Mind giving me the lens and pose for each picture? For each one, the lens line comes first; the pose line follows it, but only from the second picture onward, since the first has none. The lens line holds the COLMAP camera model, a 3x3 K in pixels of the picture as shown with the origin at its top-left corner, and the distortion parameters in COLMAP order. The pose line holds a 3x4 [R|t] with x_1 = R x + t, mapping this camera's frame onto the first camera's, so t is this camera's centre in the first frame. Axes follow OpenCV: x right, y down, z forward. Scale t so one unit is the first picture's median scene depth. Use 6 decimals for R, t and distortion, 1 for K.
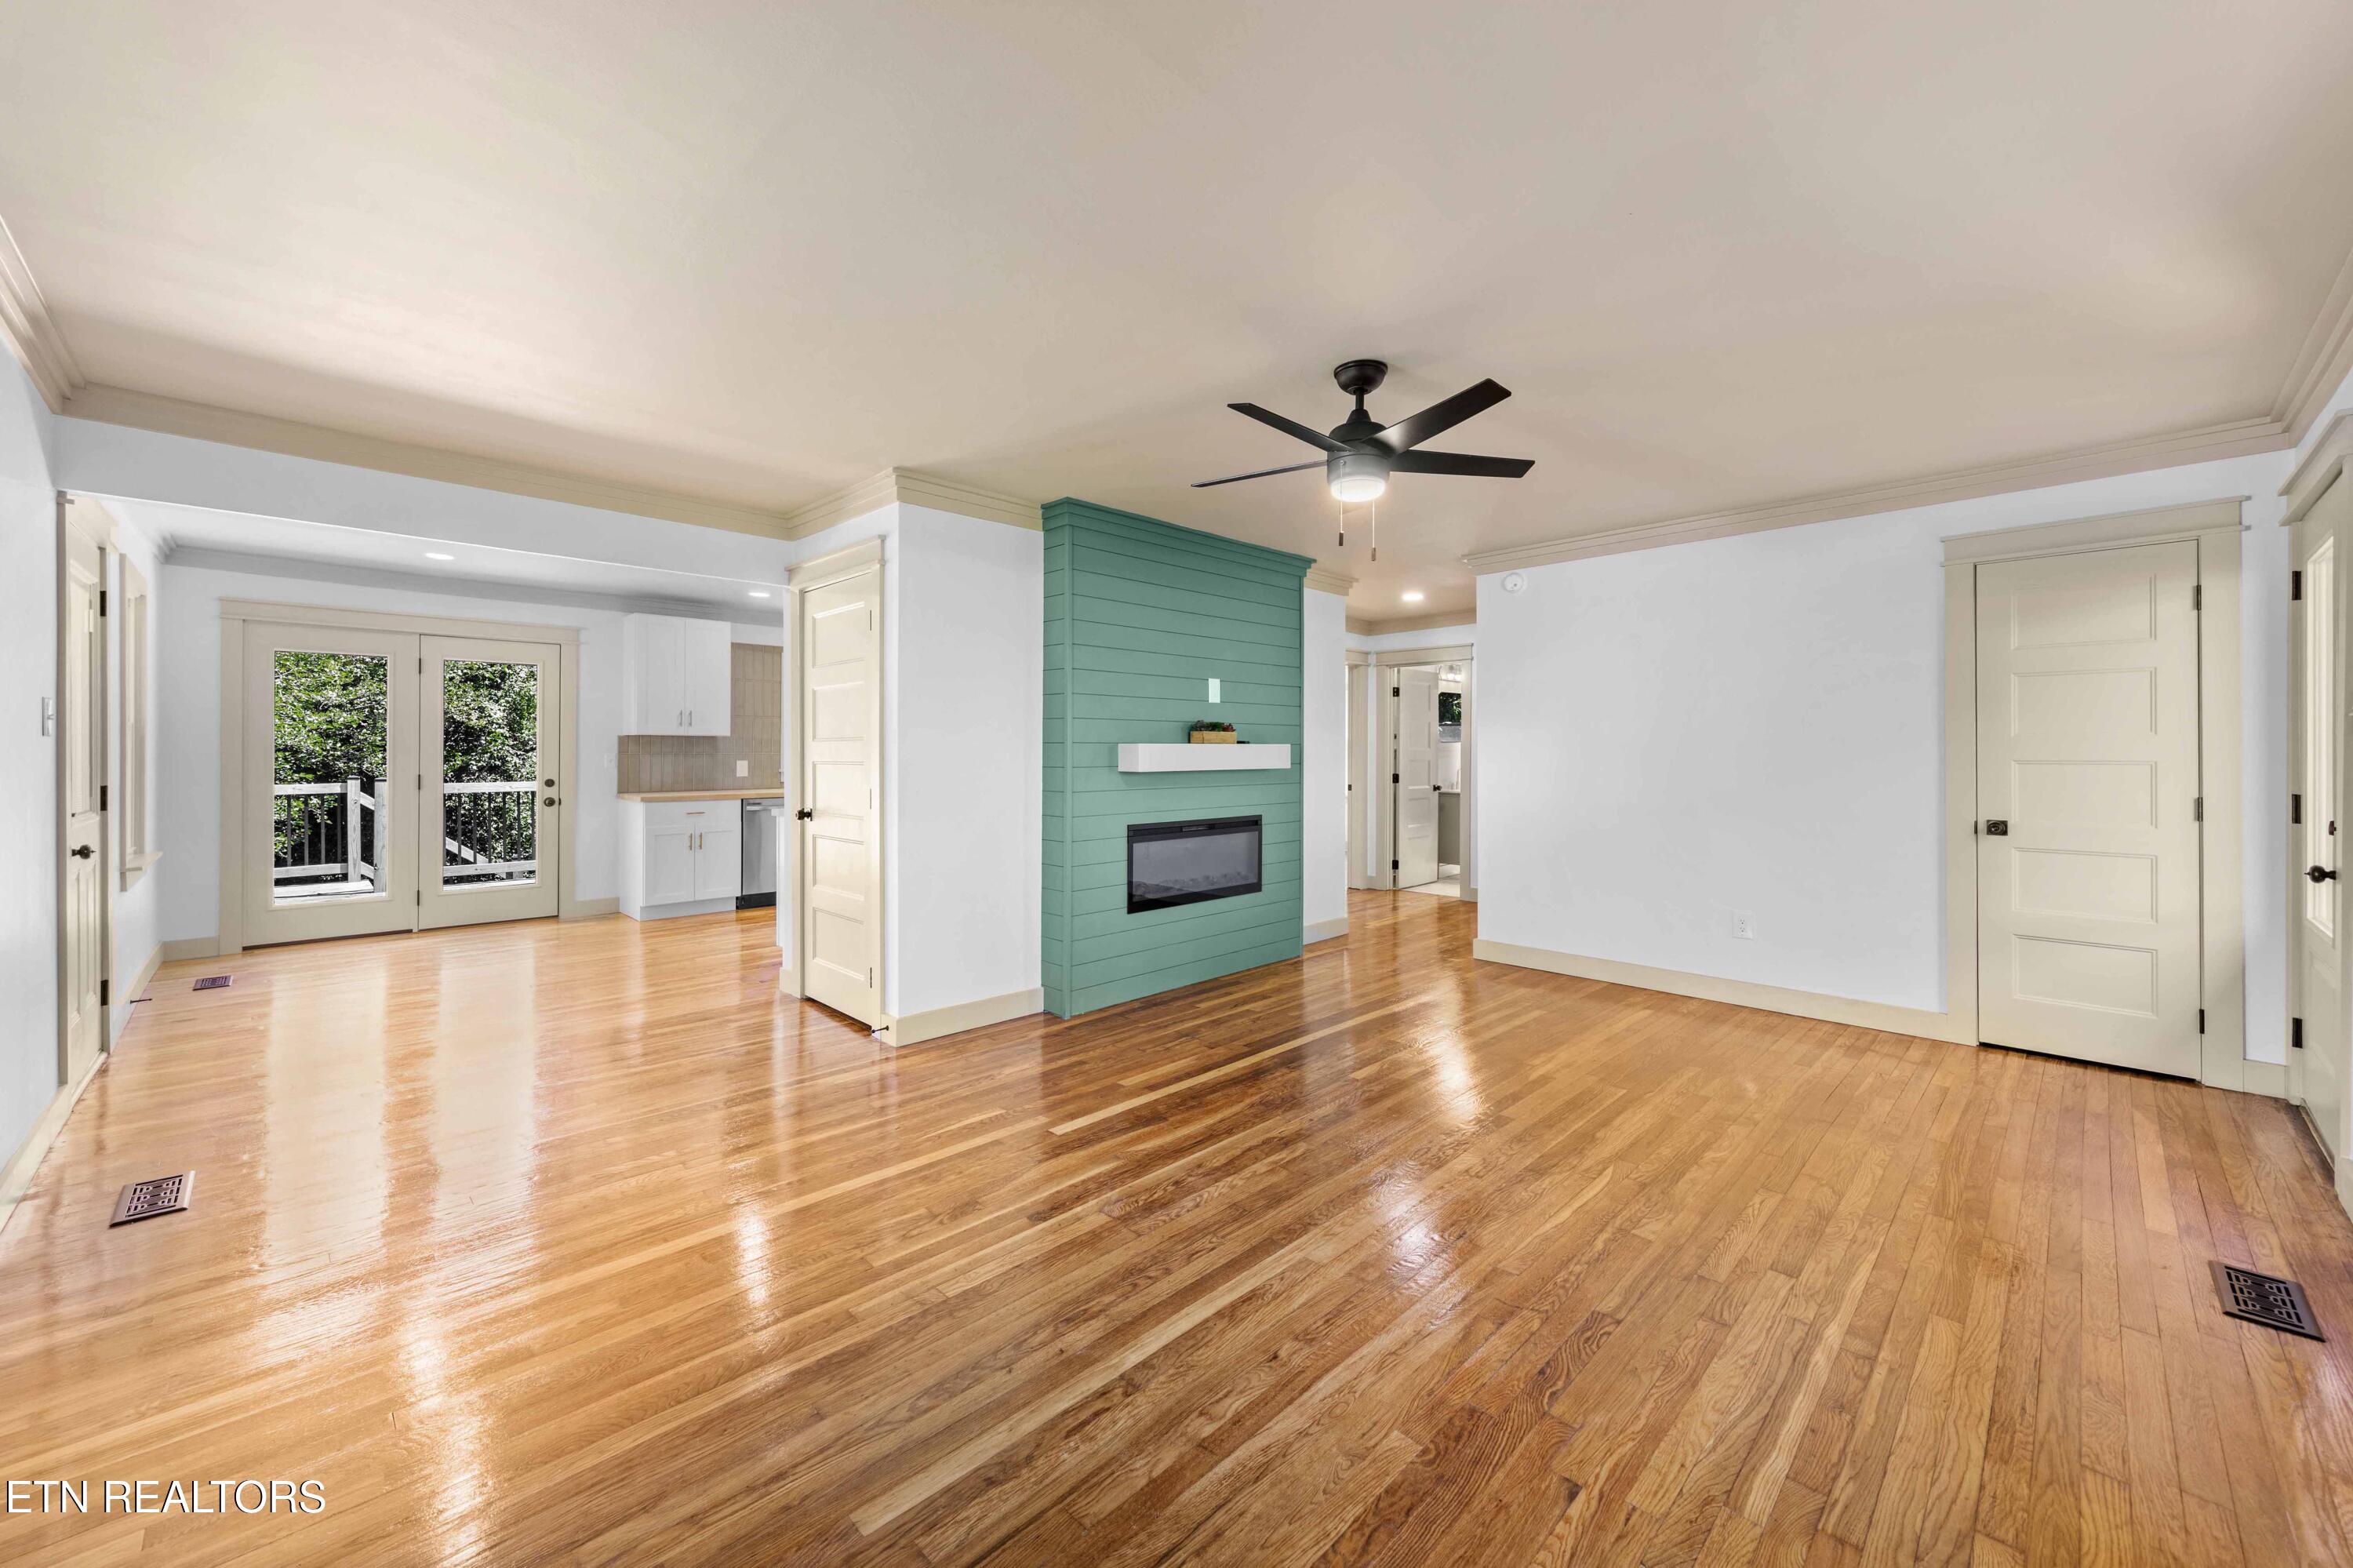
lens RADIAL K [[899.8, 0, 1164.4], [0, 899.8, 756.3], [0, 0, 1]] dist [0.007406, -0.000102]
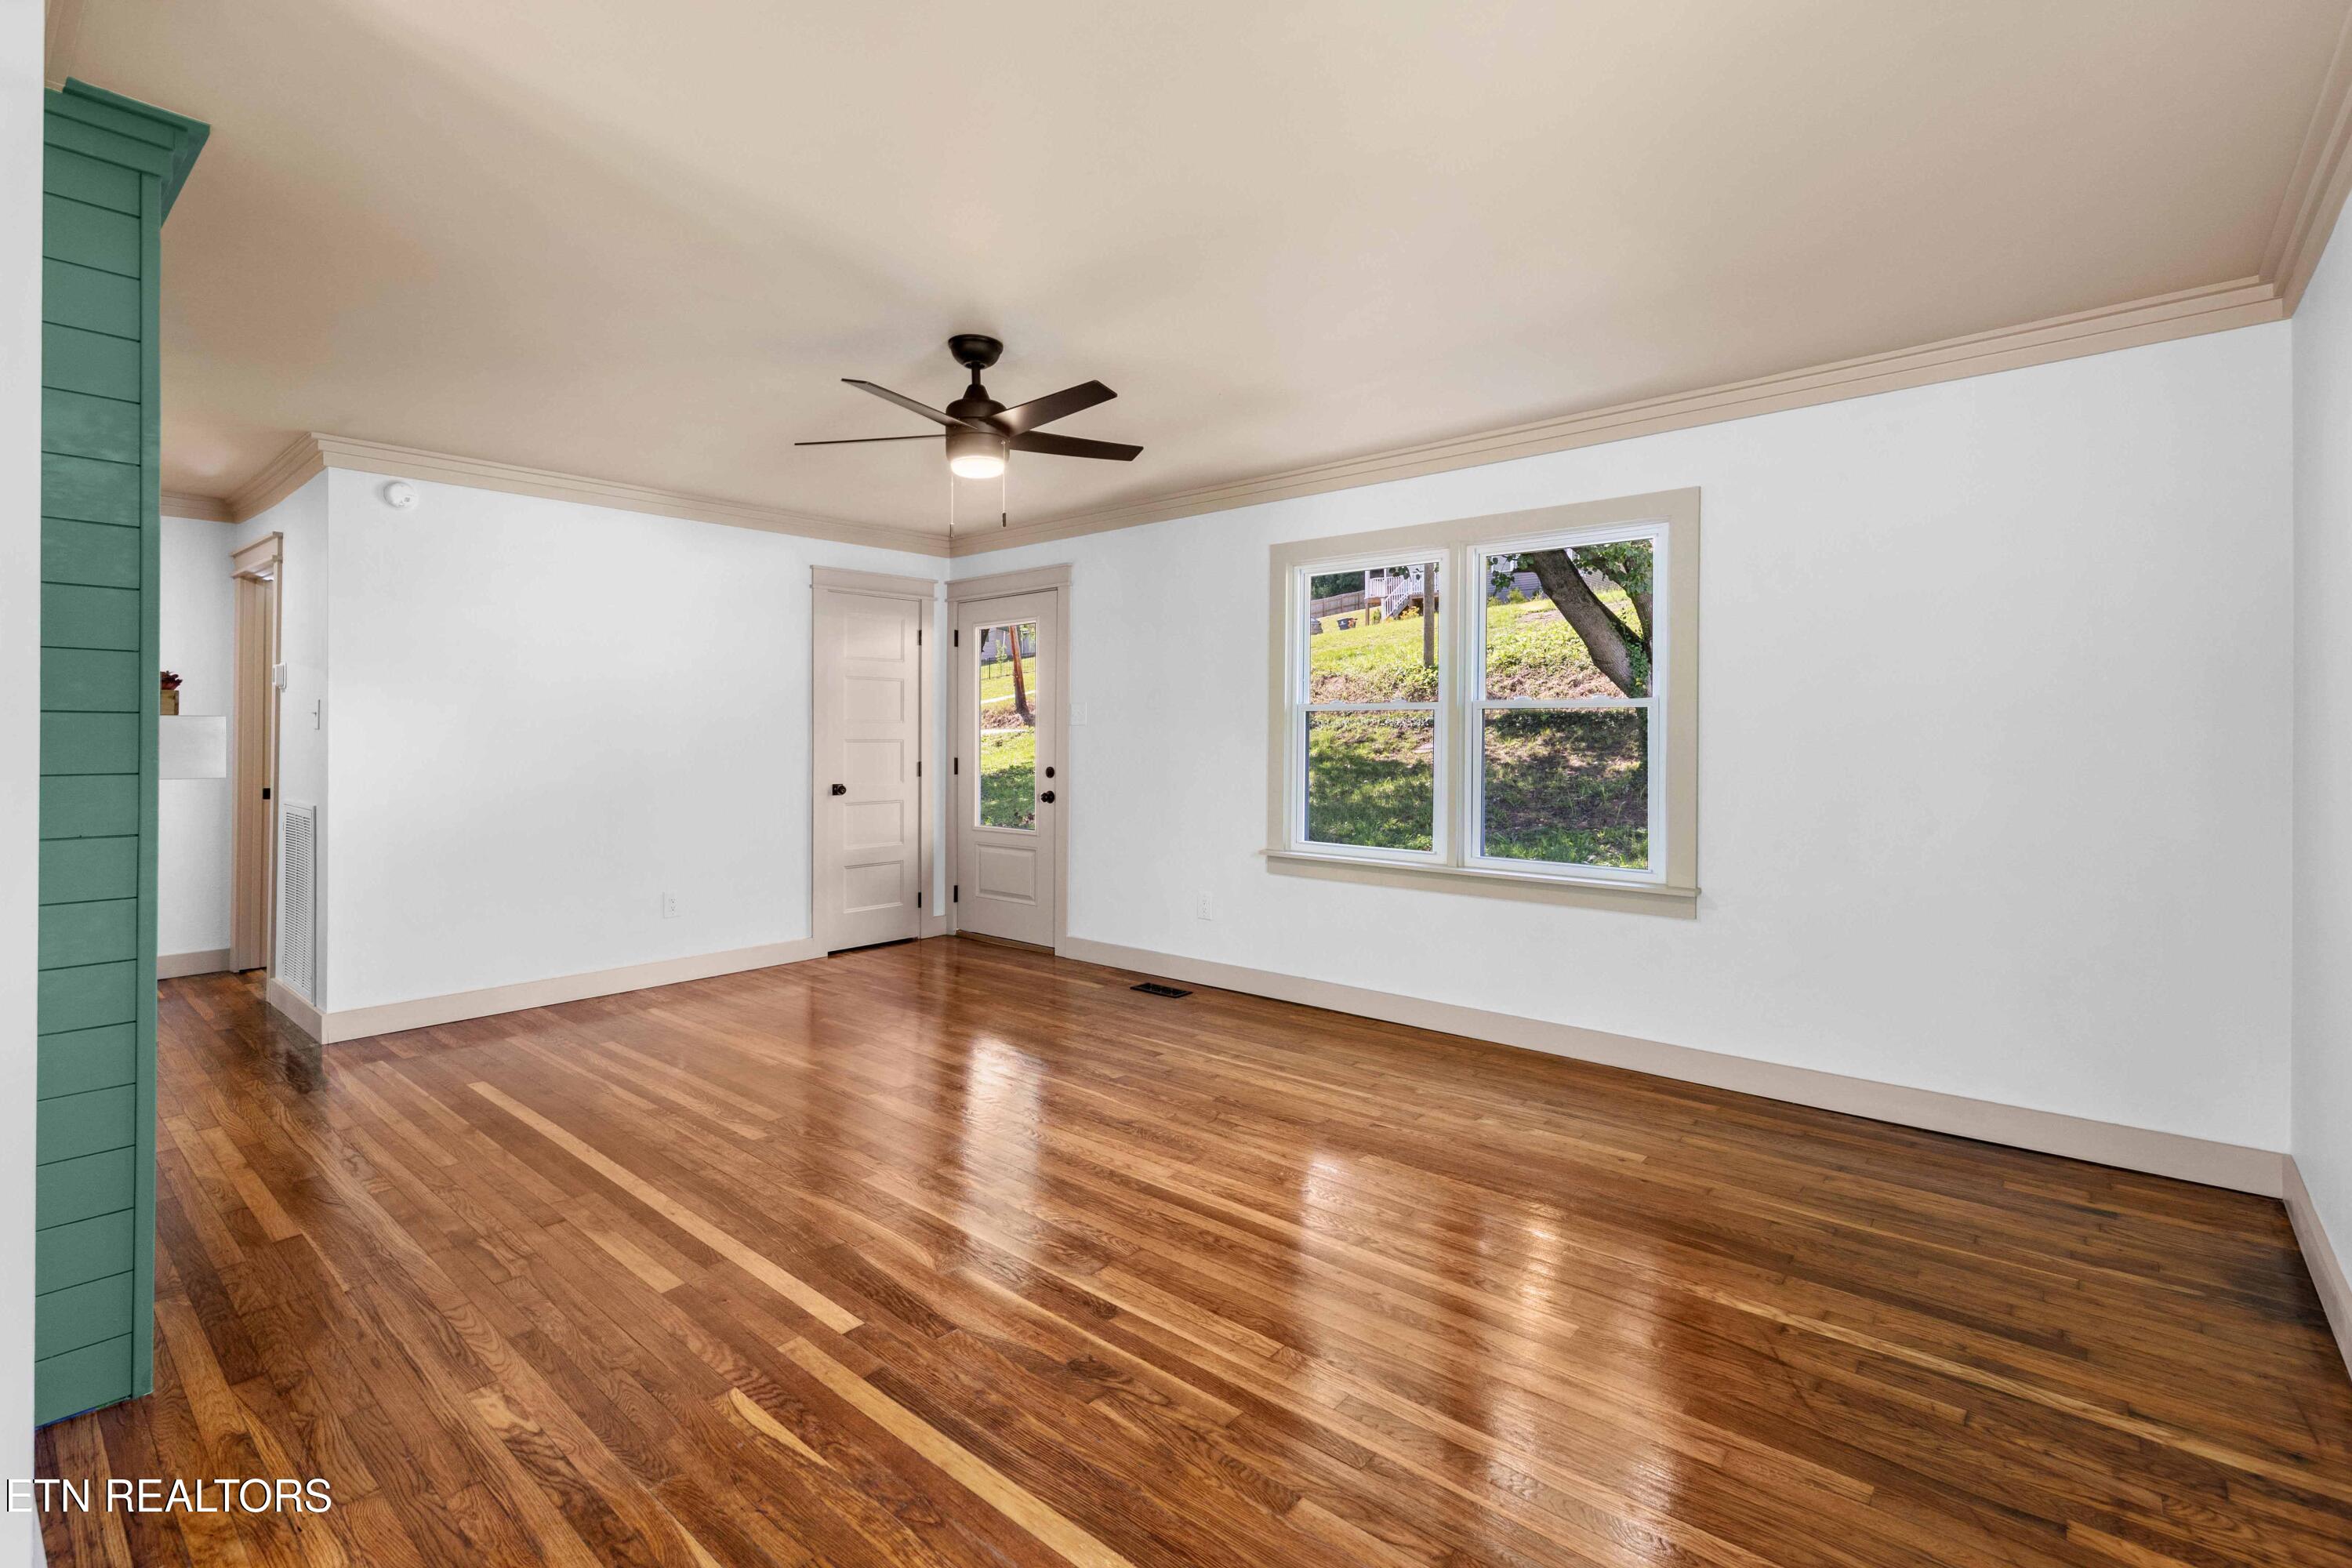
lens RADIAL K [[1043.2, 0, 1169.2], [0, 1043.2, 728.4], [0, 0, 1]] dist [0.000485, -0.000400]
pose [[-0.075128, 0.005203, 0.997160, -0.802216], [0.000601, 0.999986, -0.005173, -0.004094], [-0.997174, 0.000210, -0.075130, 0.756372]]
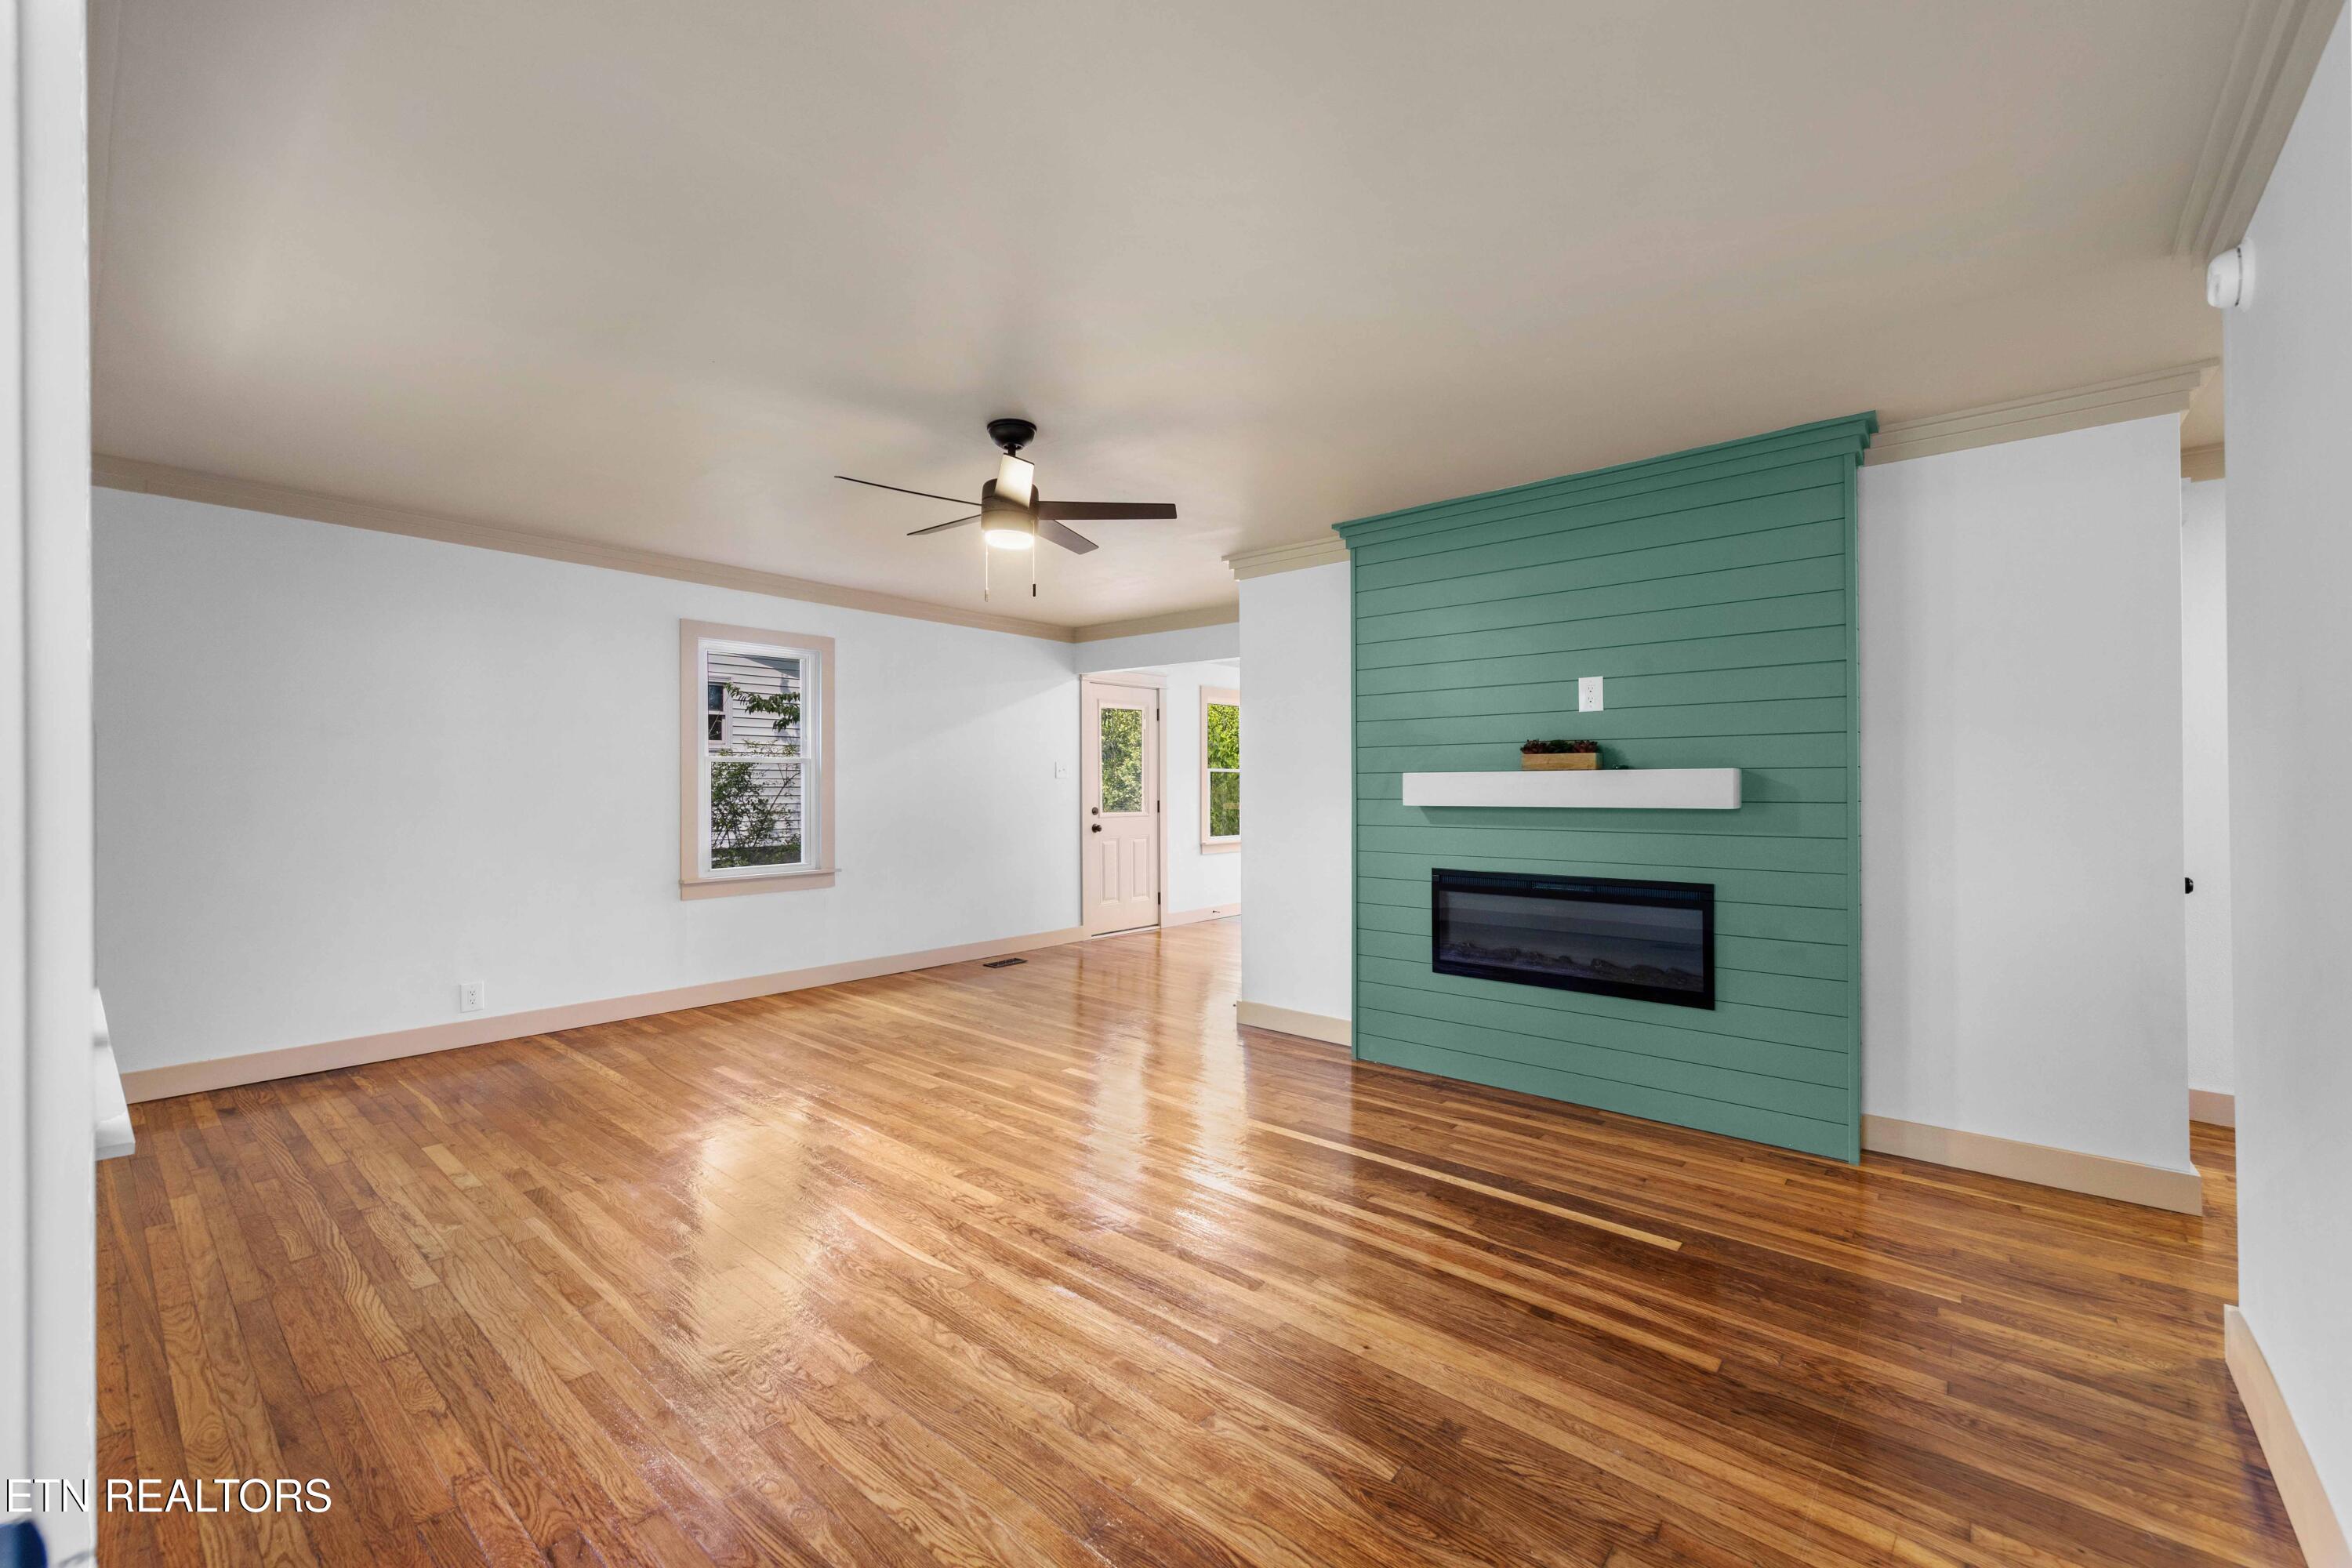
lens RADIAL K [[957.2, 0, 1176.0], [0, 957.2, 784.0], [0, 0, 1]] dist [0.001462, 0.000162]
pose [[0.081625, -0.005763, -0.996646, 1.187591], [-0.002801, 0.999978, -0.006012, 0.003393], [0.996659, 0.003282, 0.081607, 0.953499]]
